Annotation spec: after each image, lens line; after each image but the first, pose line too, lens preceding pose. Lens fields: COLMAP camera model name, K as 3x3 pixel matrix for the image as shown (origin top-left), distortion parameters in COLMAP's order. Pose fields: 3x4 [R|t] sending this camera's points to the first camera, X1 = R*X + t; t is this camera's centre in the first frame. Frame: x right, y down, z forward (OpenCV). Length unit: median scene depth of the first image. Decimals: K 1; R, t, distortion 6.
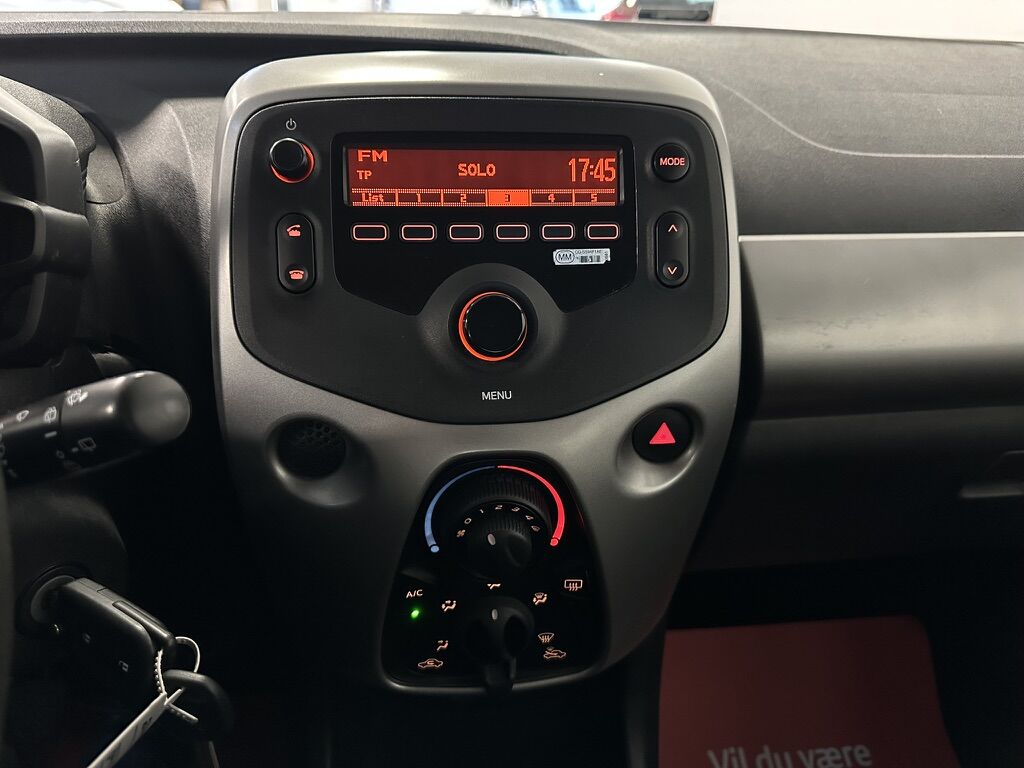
lens RADIAL K [[722.2, 0, 512.0], [0, 722.2, 384.0], [0, 0, 1]] dist [0.083028, -0.130109]
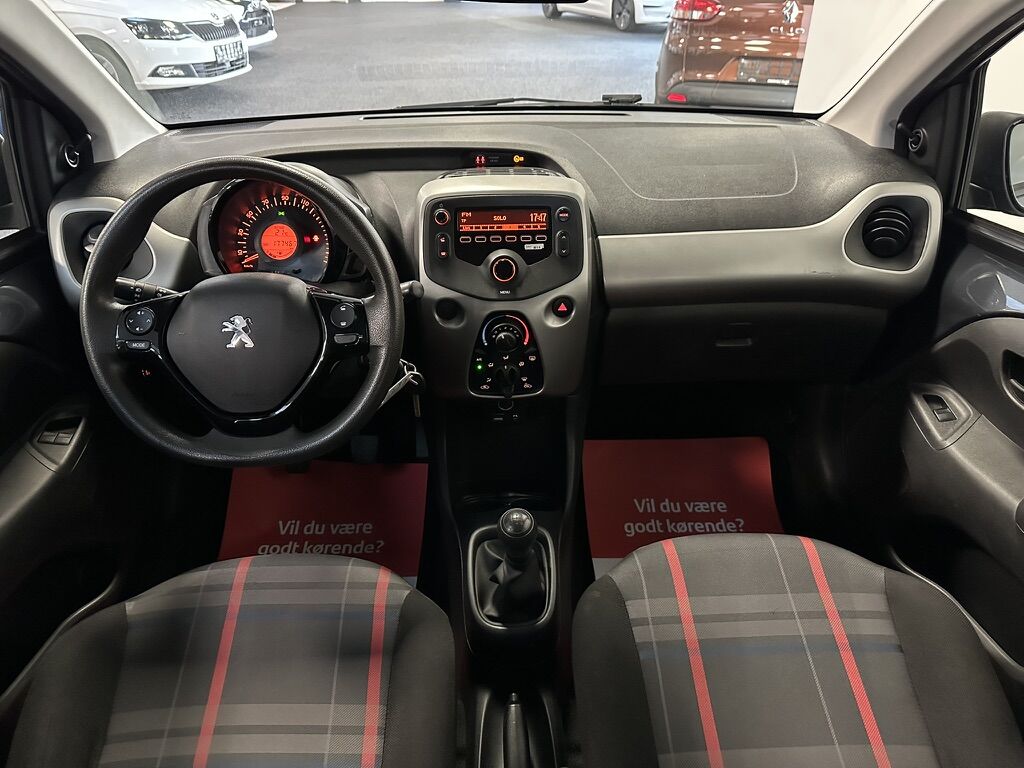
lens RADIAL K [[719.3, 0, 511.9], [0, 719.3, 396.9], [0, 0, 1]] dist [0.078107, 0.000845]
pose [[0.995796, 0.016353, -0.090124, 0.285383], [-0.007947, 0.995648, 0.092857, 0.170007], [0.091250, -0.091750, 0.991592, -2.058500]]
